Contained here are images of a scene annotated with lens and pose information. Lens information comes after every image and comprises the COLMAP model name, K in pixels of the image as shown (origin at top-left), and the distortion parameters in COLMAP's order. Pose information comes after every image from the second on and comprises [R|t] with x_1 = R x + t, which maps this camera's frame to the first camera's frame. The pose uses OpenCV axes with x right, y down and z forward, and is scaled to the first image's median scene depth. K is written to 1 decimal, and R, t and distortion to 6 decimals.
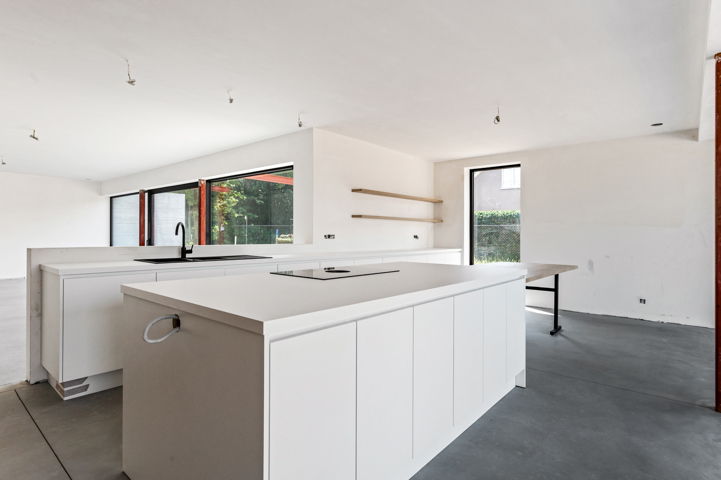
lens RADIAL K [[382.5, 0, 362.2], [0, 382.5, 238.3], [0, 0, 1]] dist [-0.000760, 0.004822]
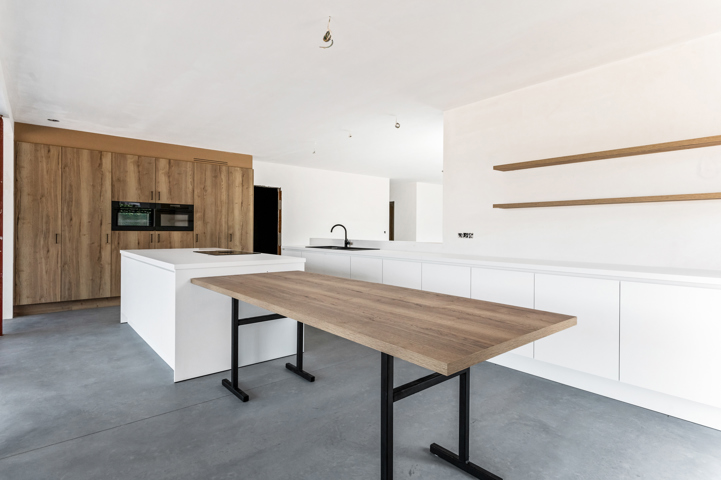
lens RADIAL K [[382.5, 0, 356.9], [0, 382.5, 234.9], [0, 0, 1]] dist [-0.000760, 0.004822]
pose [[-0.163442, 0.002005, -0.986551, 1.523534], [-0.019160, 0.999803, 0.005206, -0.009972], [0.986367, 0.019753, -0.163371, 1.858304]]
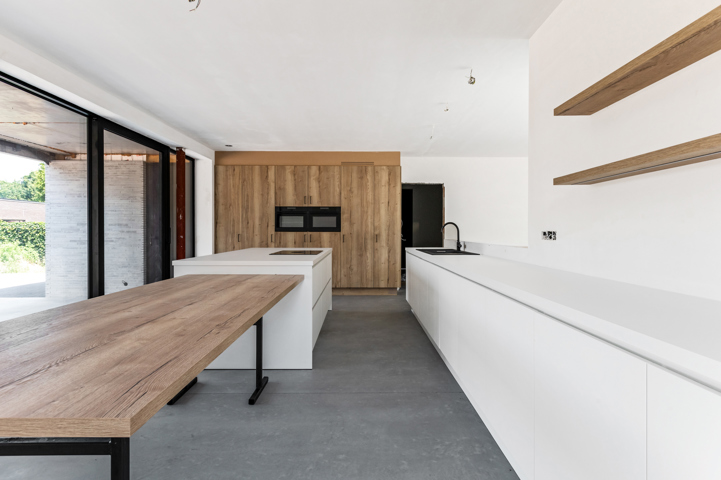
lens RADIAL K [[382.5, 0, 360.4], [0, 382.5, 239.0], [0, 0, 1]] dist [-0.000760, 0.004822]
pose [[-0.752288, 0.004876, -0.658816, 0.841796], [-0.013989, 0.999629, 0.023372, -0.014839], [0.658686, 0.026798, -0.751941, 2.471426]]
